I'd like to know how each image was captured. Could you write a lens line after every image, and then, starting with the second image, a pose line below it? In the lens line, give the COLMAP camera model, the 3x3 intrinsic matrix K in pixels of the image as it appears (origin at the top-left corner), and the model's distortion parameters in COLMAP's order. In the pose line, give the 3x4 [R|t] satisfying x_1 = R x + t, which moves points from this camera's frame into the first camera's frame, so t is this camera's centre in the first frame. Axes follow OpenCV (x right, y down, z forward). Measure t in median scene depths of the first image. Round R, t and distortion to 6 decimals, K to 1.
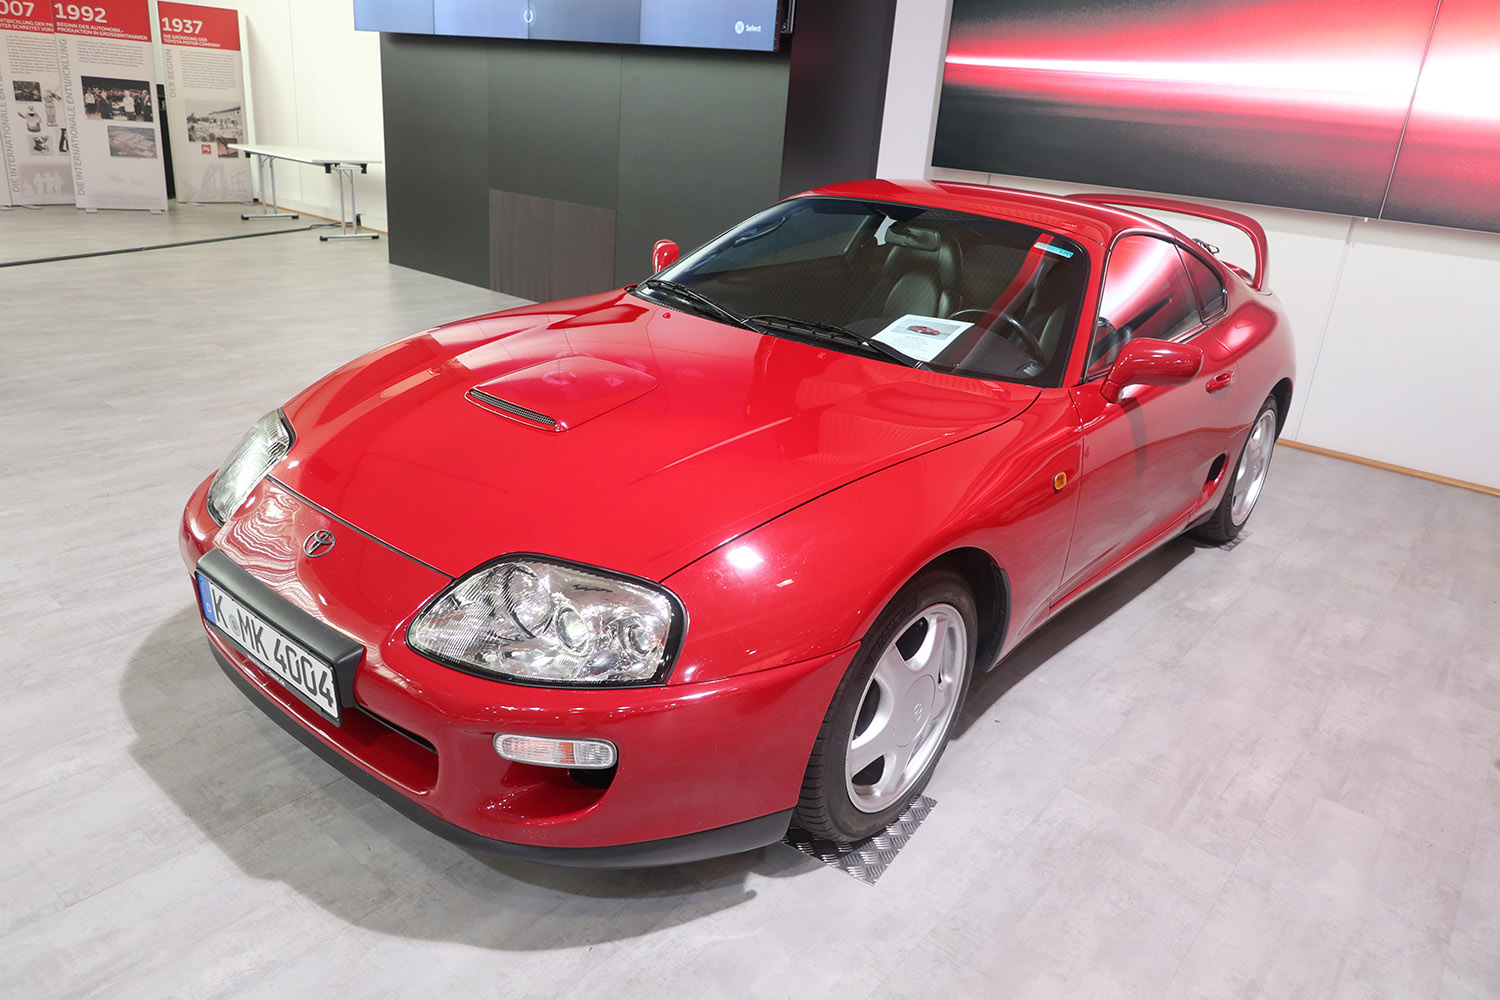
lens RADIAL K [[1064.4, 0, 750.0], [0, 1064.4, 500.0], [0, 0, 1]] dist [-0.004932, -0.002318]
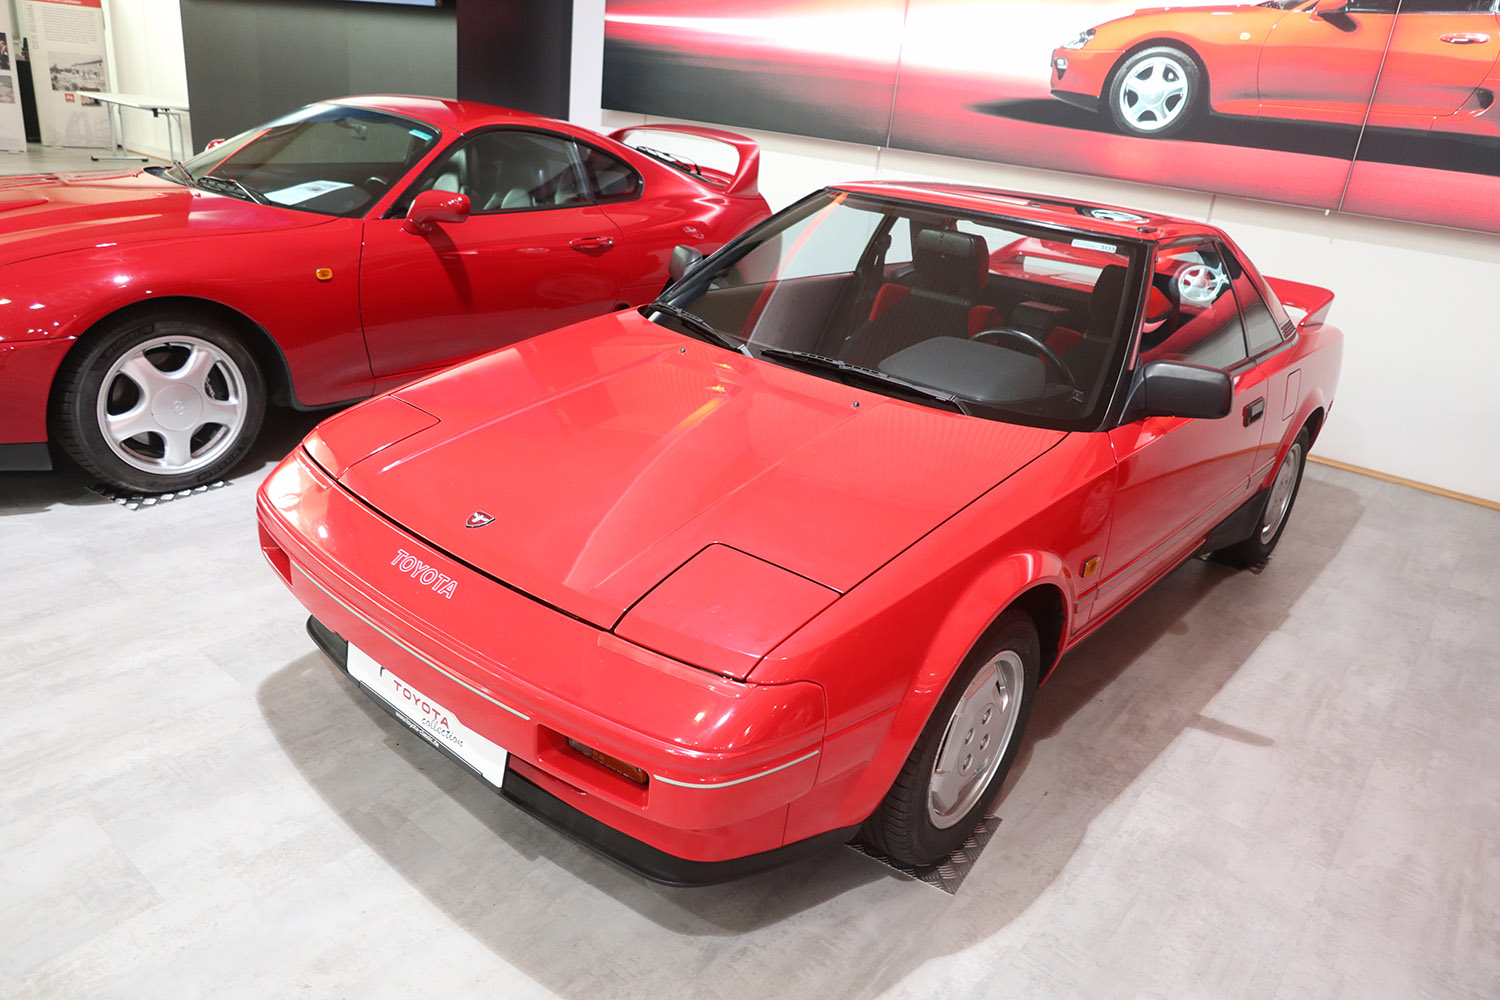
lens RADIAL K [[1064.4, 0, 750.0], [0, 1064.4, 500.0], [0, 0, 1]] dist [-0.004932, -0.002318]
pose [[0.999810, 0.017085, 0.009435, 0.205816], [-0.017215, 0.999757, 0.013798, 0.063598], [-0.009197, -0.013958, 0.999860, -0.118481]]
